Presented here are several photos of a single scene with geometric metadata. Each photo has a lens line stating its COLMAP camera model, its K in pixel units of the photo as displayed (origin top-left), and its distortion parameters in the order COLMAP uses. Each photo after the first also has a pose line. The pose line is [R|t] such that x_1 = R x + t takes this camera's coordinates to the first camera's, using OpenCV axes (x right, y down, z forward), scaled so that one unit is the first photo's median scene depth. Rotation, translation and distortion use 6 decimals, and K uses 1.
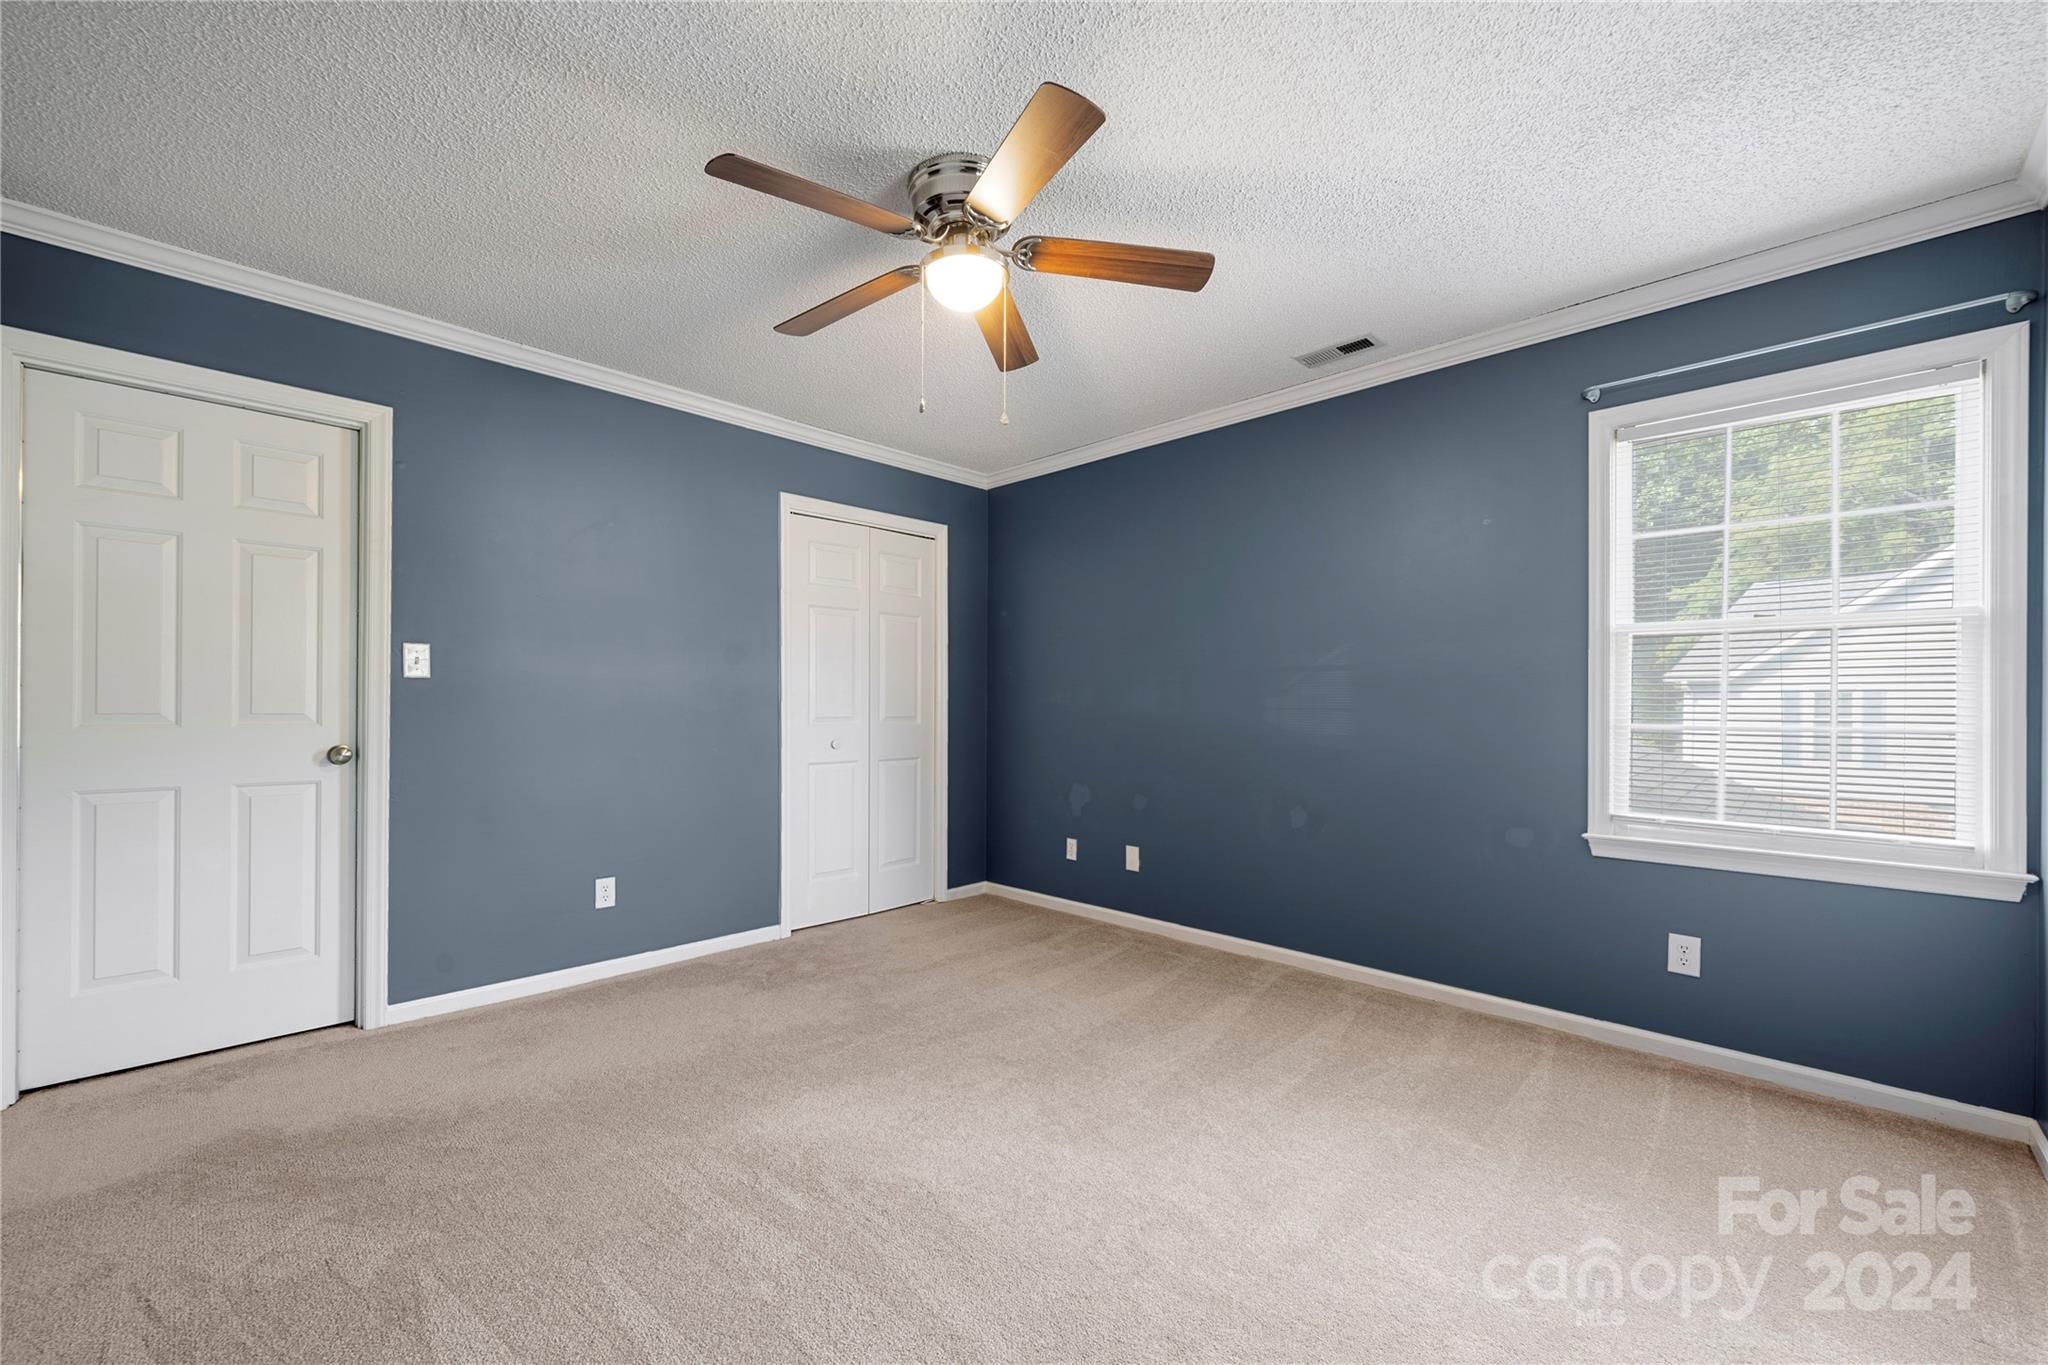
lens RADIAL K [[832.0, 0, 1024.0], [0, 832.0, 682.5], [0, 0, 1]] dist [-0.000296, -0.000103]
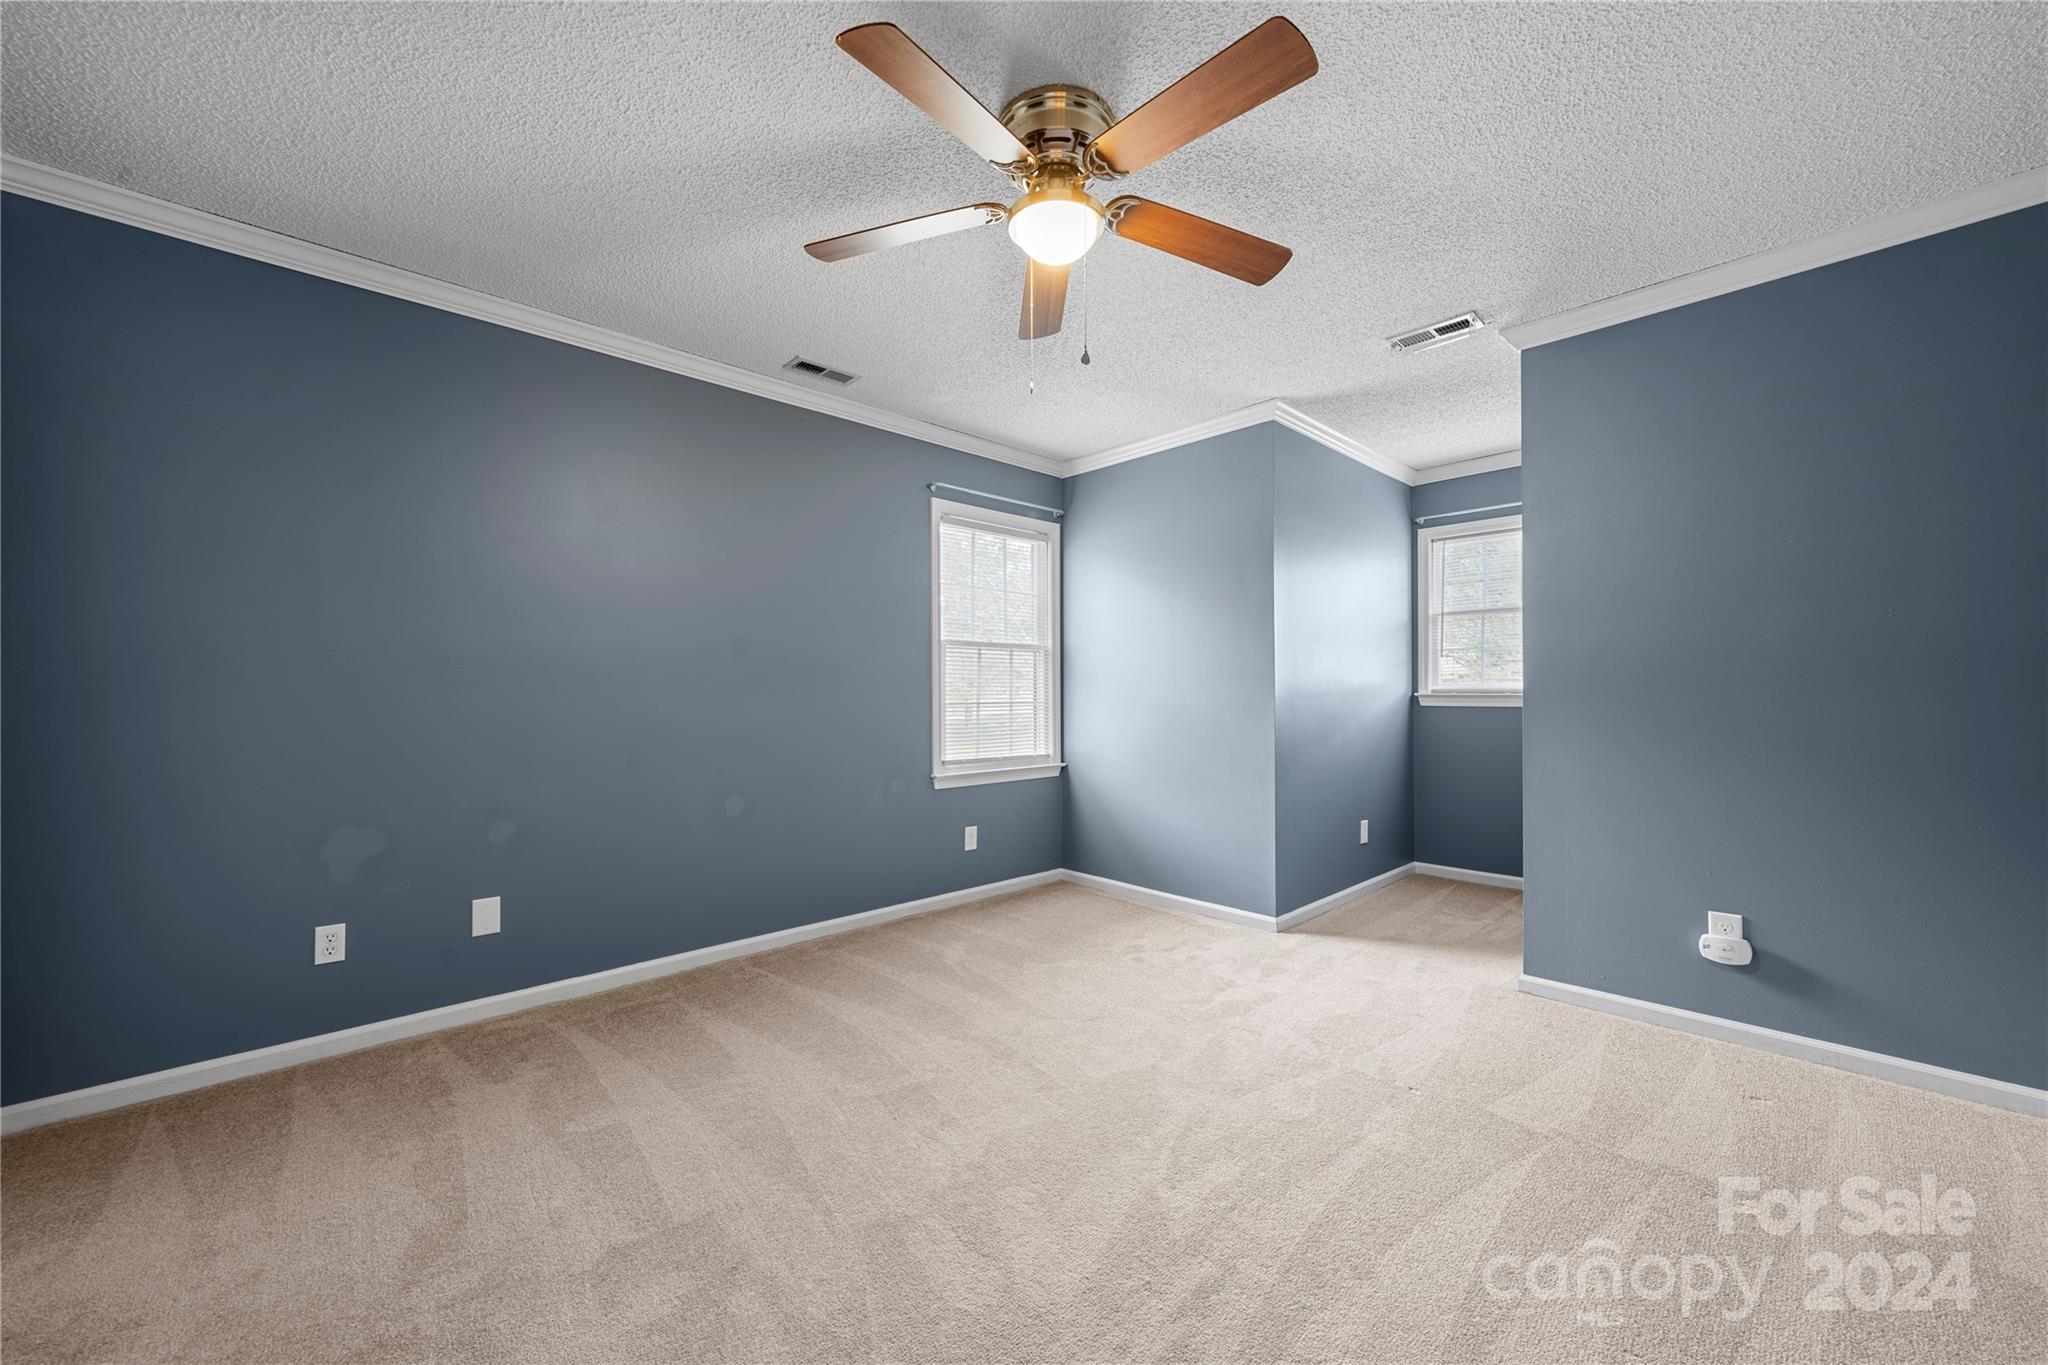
lens RADIAL K [[764.5, 0, 1024.0], [0, 764.5, 682.5], [0, 0, 1]] dist [-0.000524, -0.000076]
pose [[0.027596, 0.015760, 0.999495, -0.619372], [-0.021095, 0.999662, -0.015180, 0.026058], [-0.999397, -0.020666, 0.027919, 0.695779]]
